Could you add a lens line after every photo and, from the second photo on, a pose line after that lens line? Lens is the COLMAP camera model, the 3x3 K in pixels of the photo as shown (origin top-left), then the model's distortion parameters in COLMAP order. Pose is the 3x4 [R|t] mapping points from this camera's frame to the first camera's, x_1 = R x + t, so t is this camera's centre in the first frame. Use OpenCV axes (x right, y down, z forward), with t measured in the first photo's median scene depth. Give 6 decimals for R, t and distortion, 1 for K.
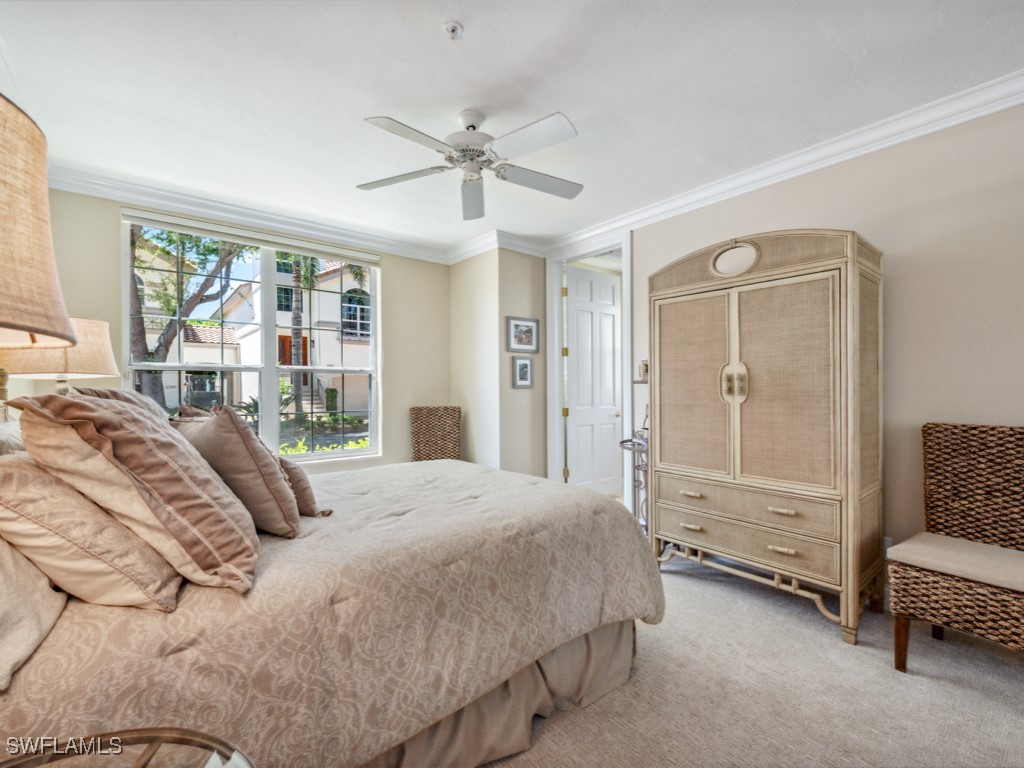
lens RADIAL K [[452.9, 0, 509.7], [0, 452.9, 386.6], [0, 0, 1]] dist [0.005005, -0.001632]
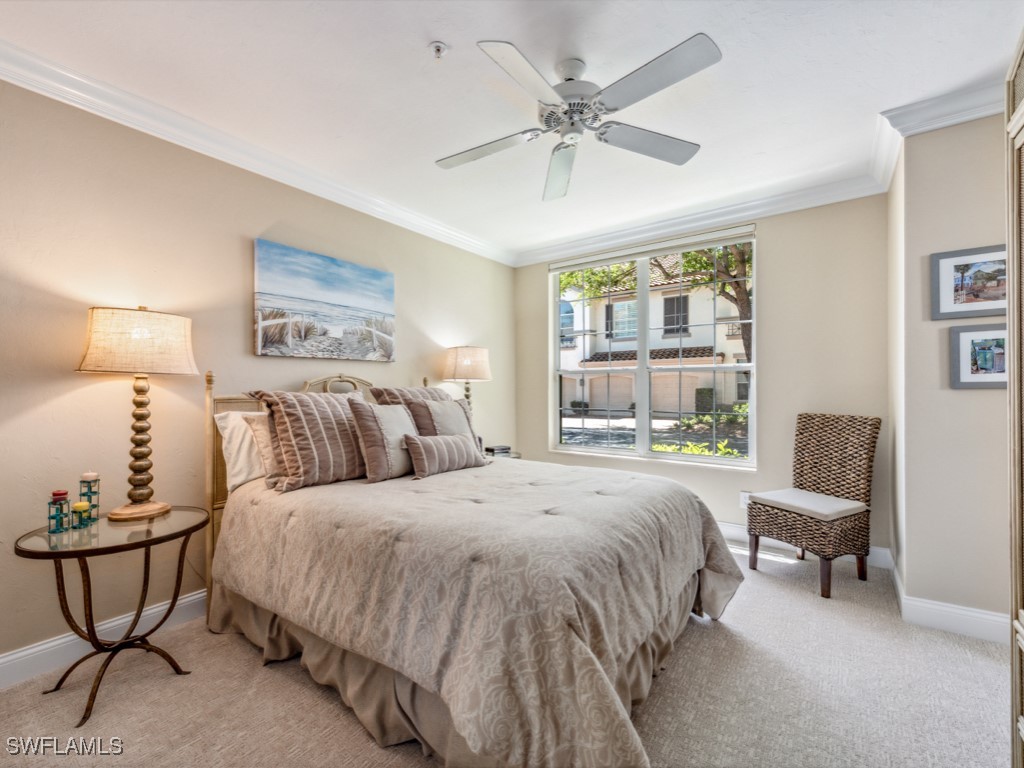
lens RADIAL K [[452.9, 0, 510.6], [0, 452.9, 386.0], [0, 0, 1]] dist [0.005005, -0.001632]
pose [[0.242698, -0.000938, -0.970101, 0.456750], [0.002170, 0.999998, -0.000424, 0.000045], [0.970099, -0.002002, 0.242700, 0.438296]]
